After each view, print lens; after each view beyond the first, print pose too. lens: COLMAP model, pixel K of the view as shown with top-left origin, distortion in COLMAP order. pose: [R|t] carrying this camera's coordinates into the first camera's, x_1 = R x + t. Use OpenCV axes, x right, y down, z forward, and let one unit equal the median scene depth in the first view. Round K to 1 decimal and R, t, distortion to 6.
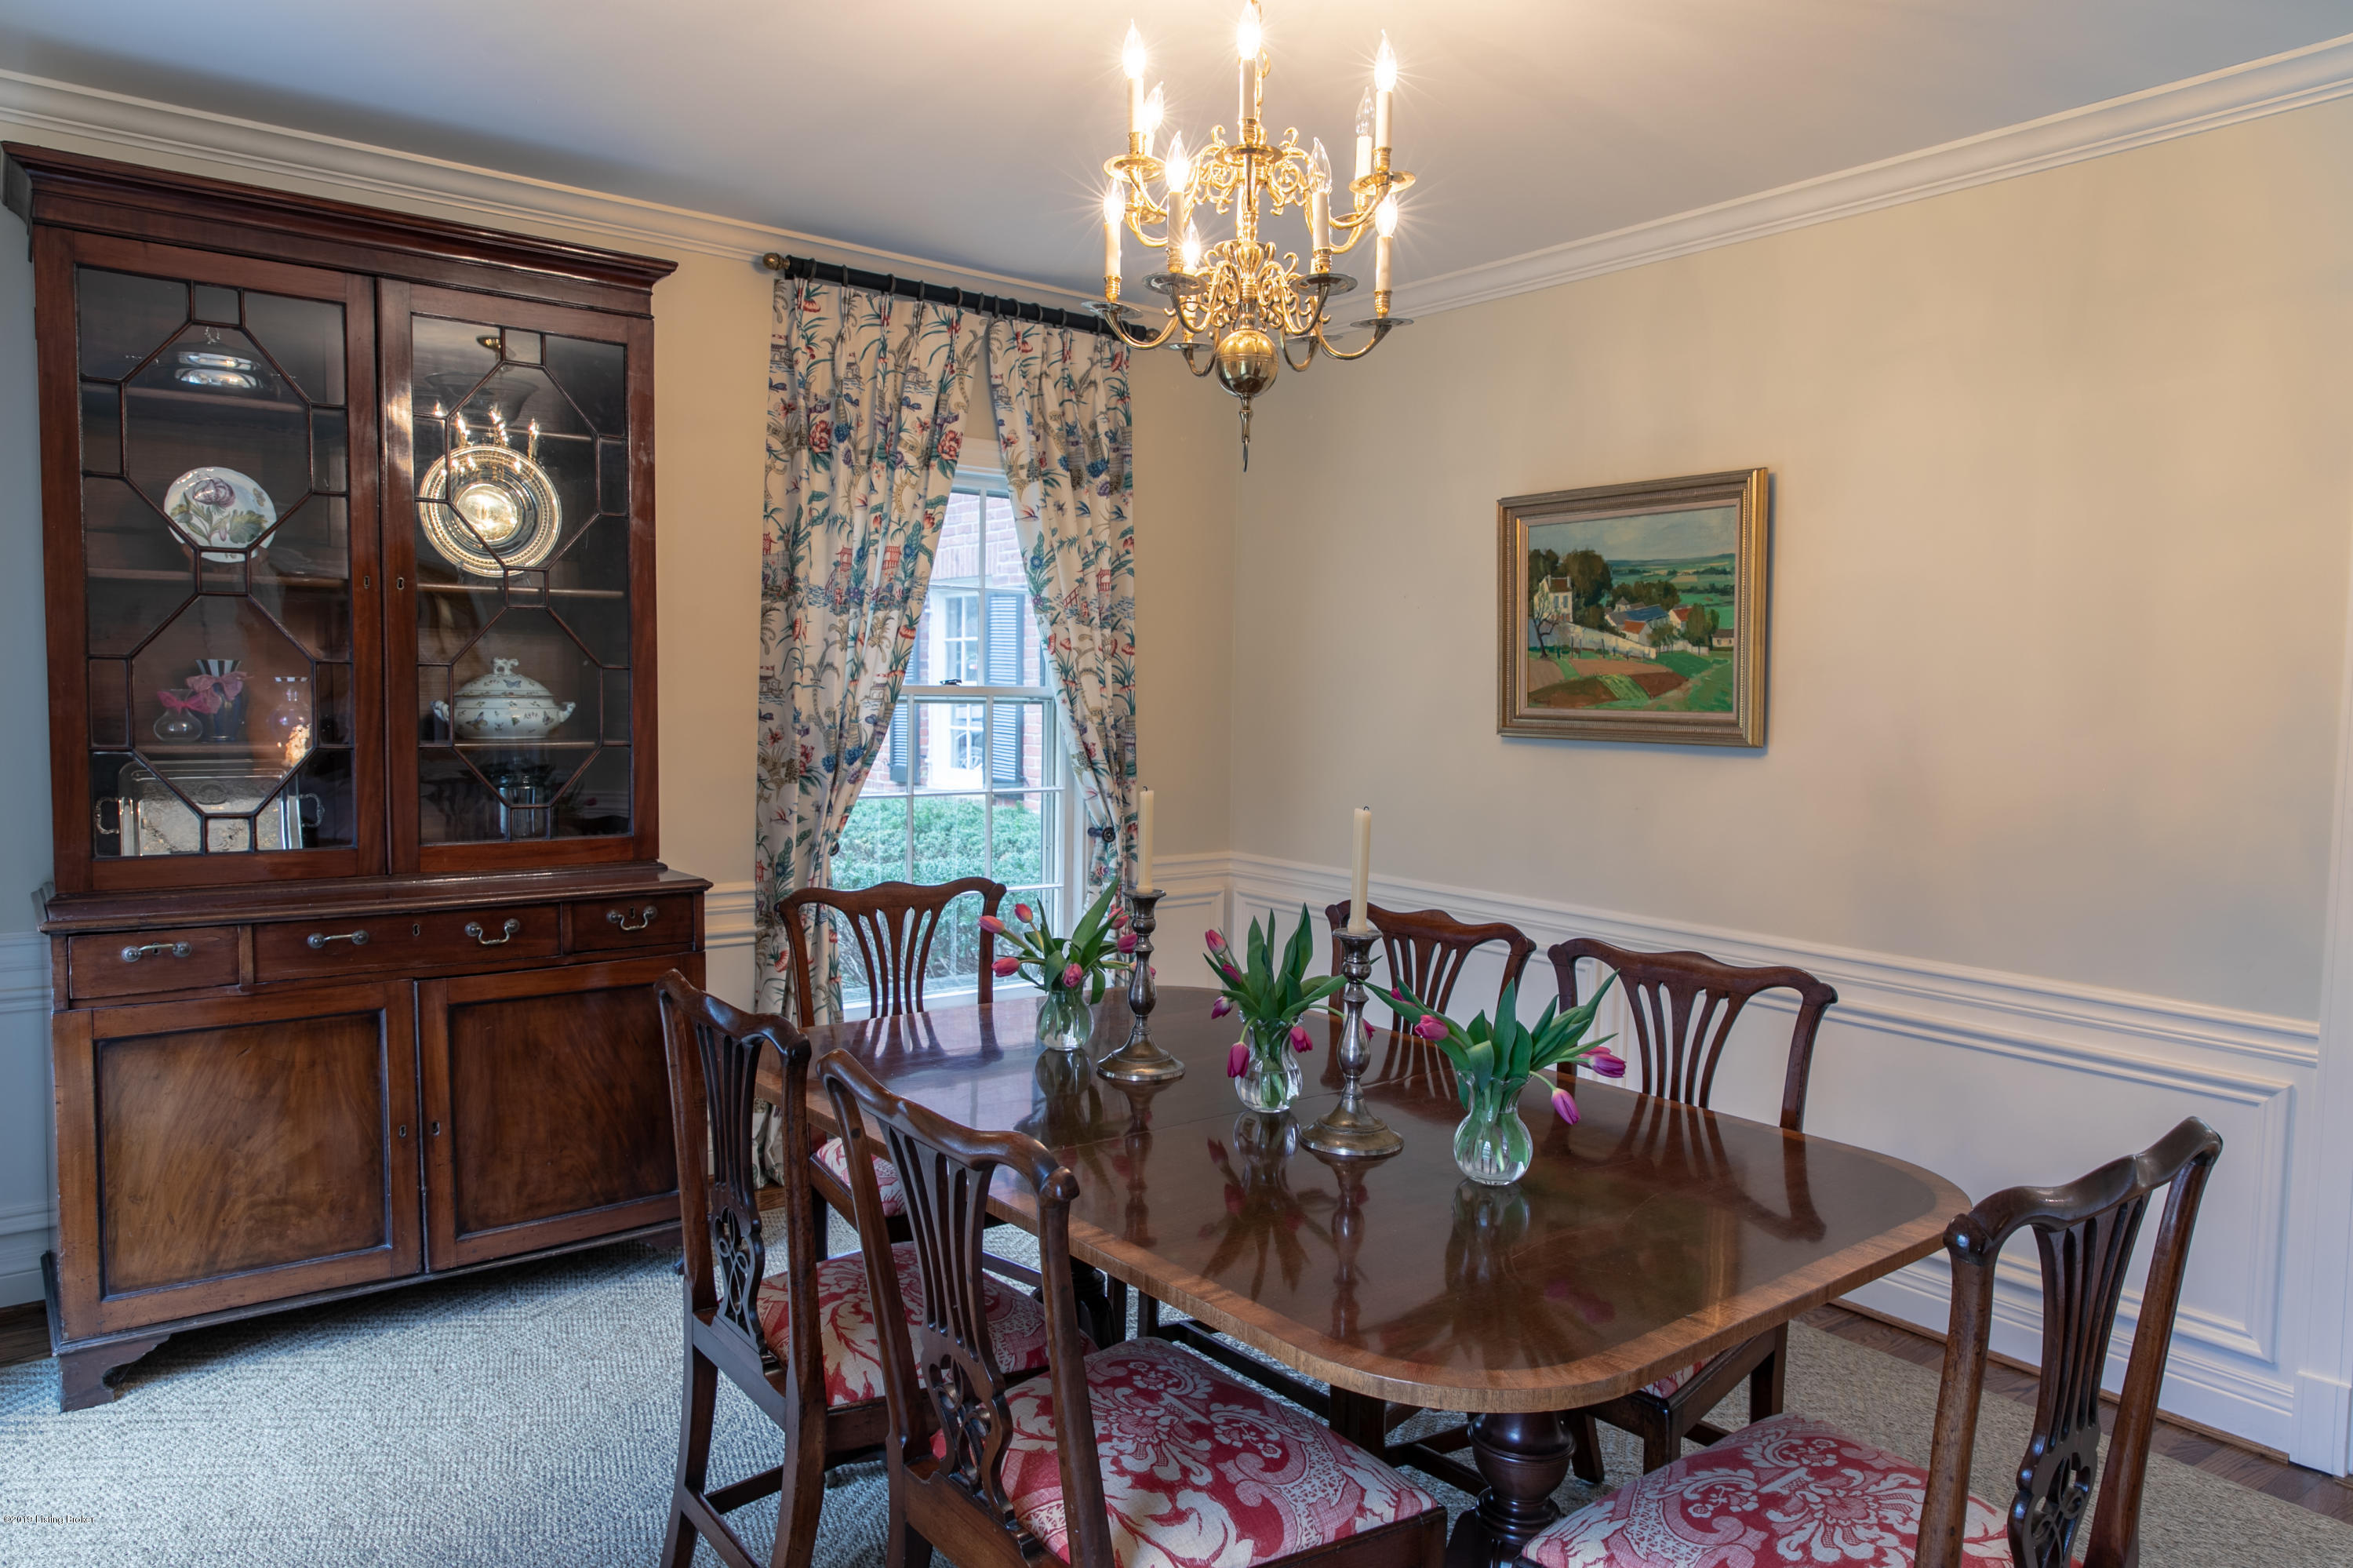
lens RADIAL K [[1548.8, 0, 1176.5], [0, 1548.8, 784.0], [0, 0, 1]] dist [0.010298, 0.000626]
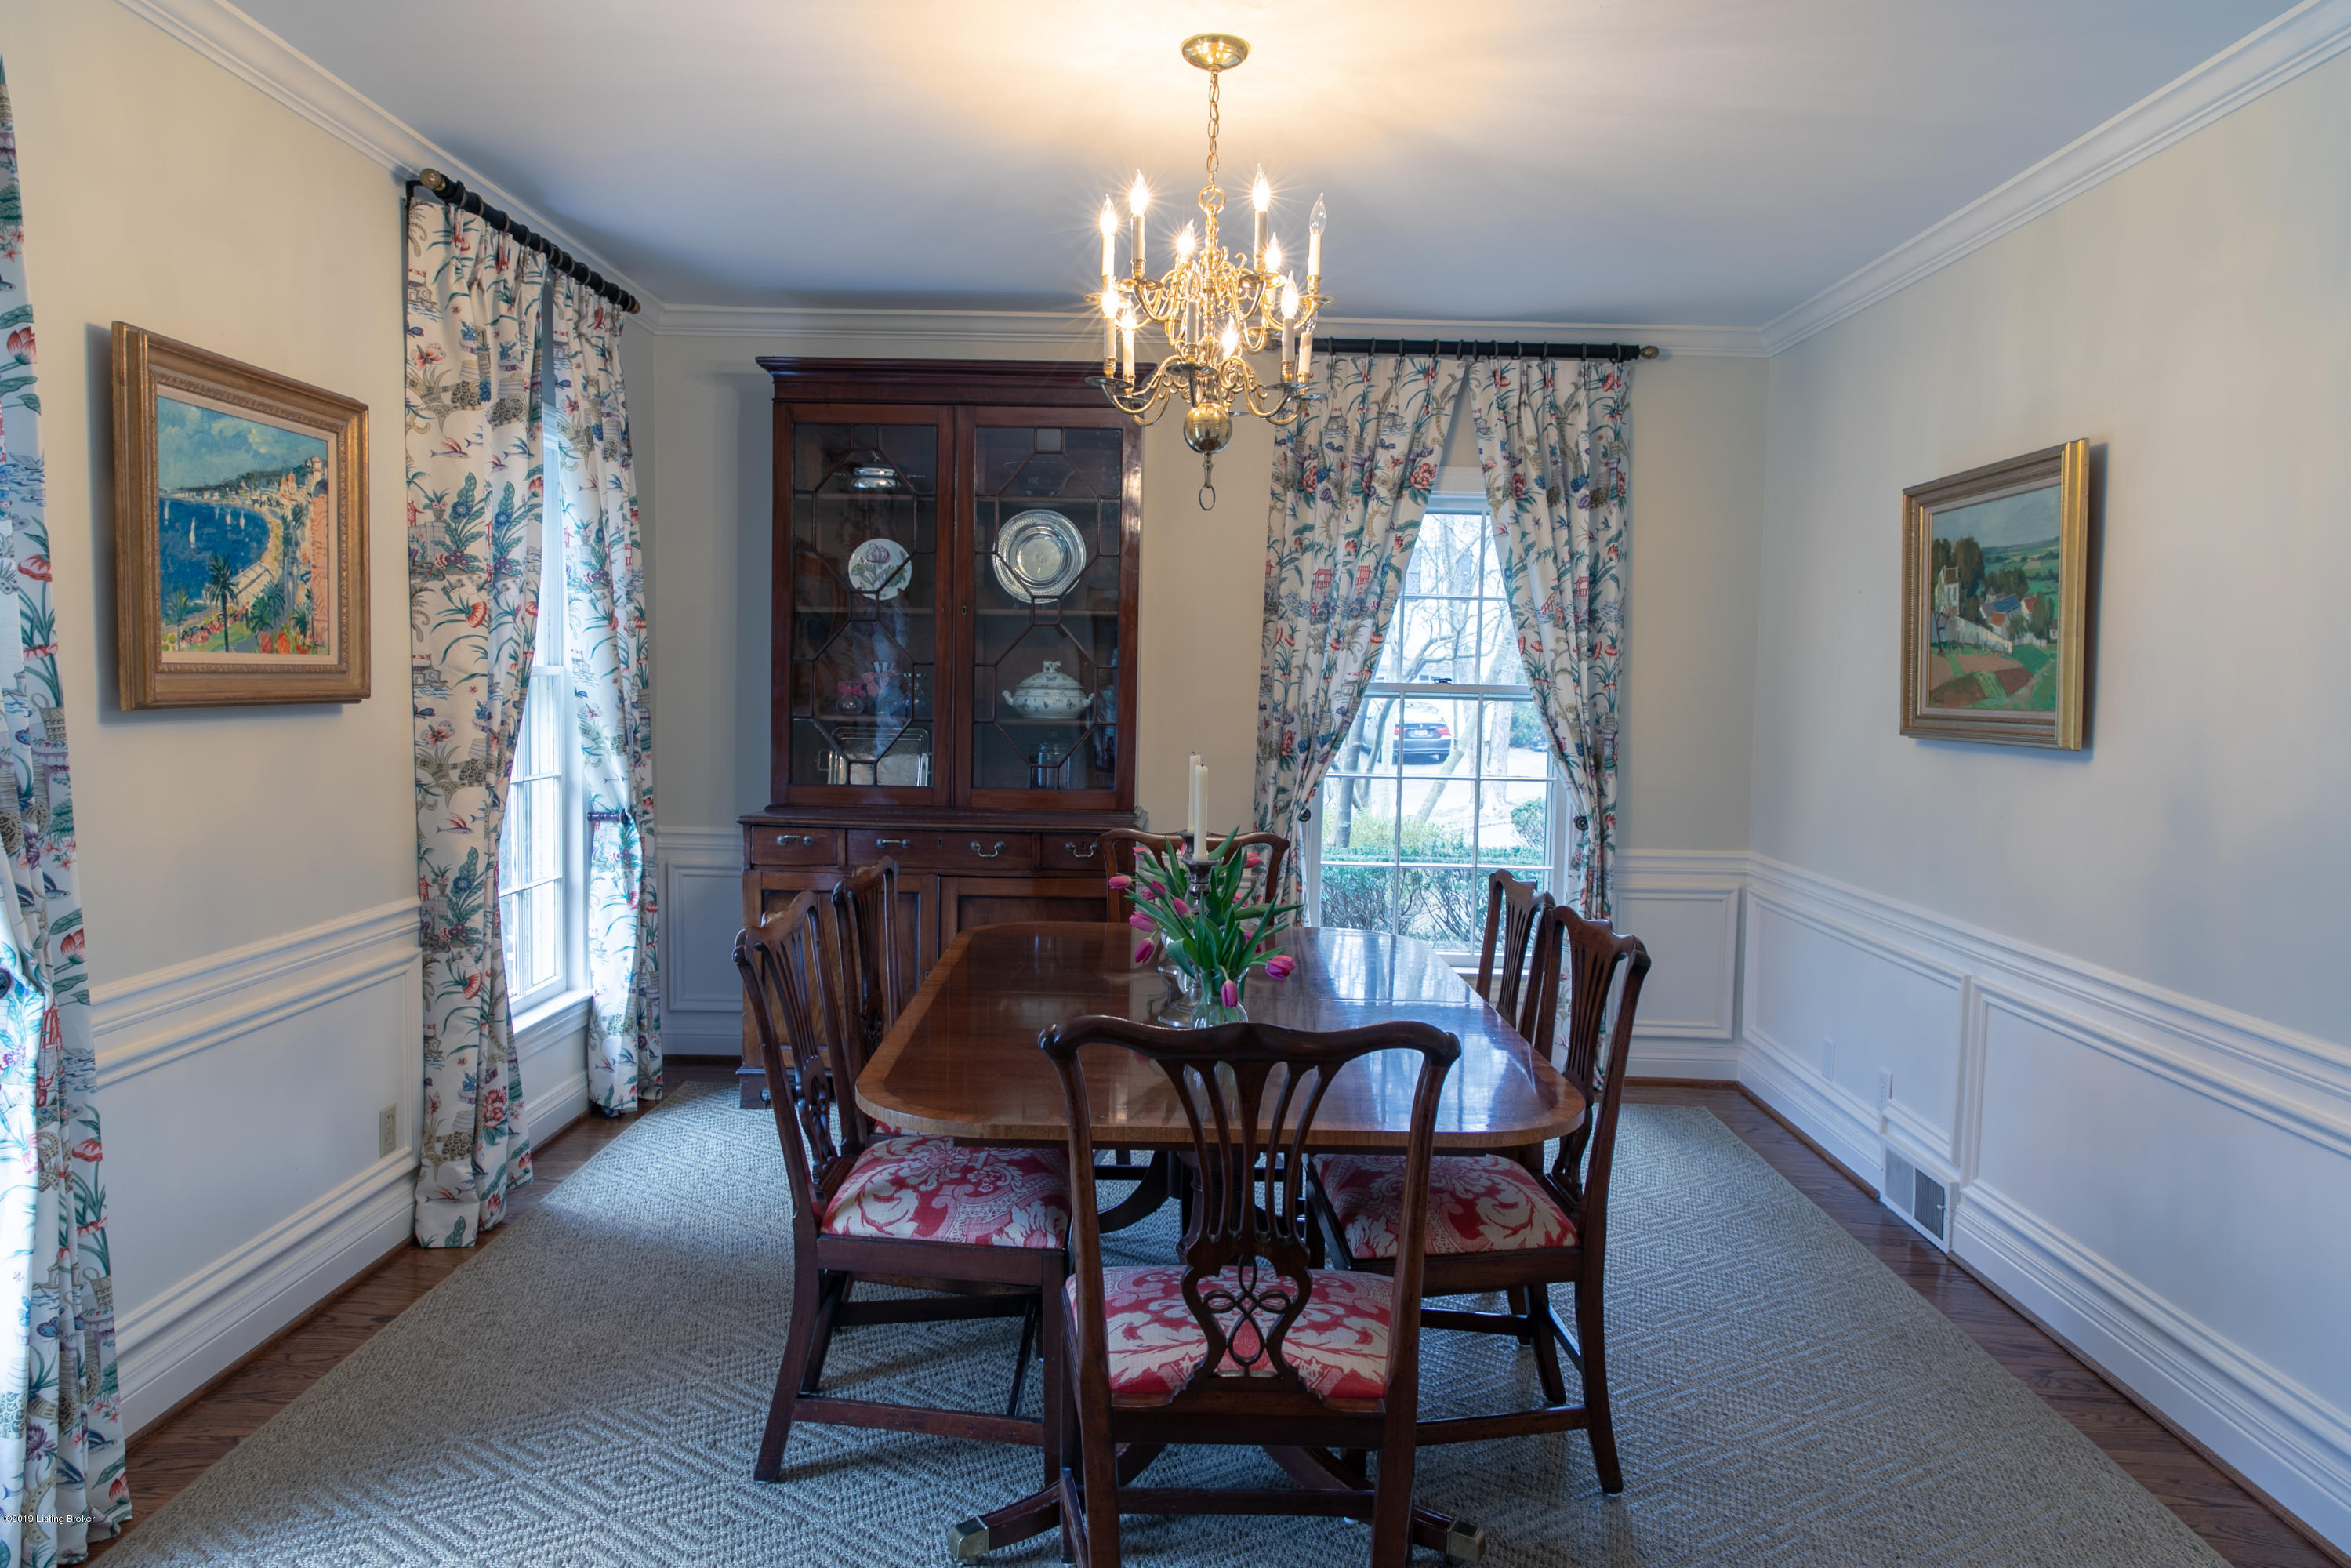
lens RADIAL K [[1547.5, 0, 1175.5], [0, 1547.5, 784.0], [0, 0, 1]] dist [0.010298, 0.000626]
pose [[0.783910, 0.042477, -0.619420, 0.450978], [-0.046895, 0.998858, 0.009149, 0.010117], [0.619101, 0.021876, 0.785007, -0.021125]]
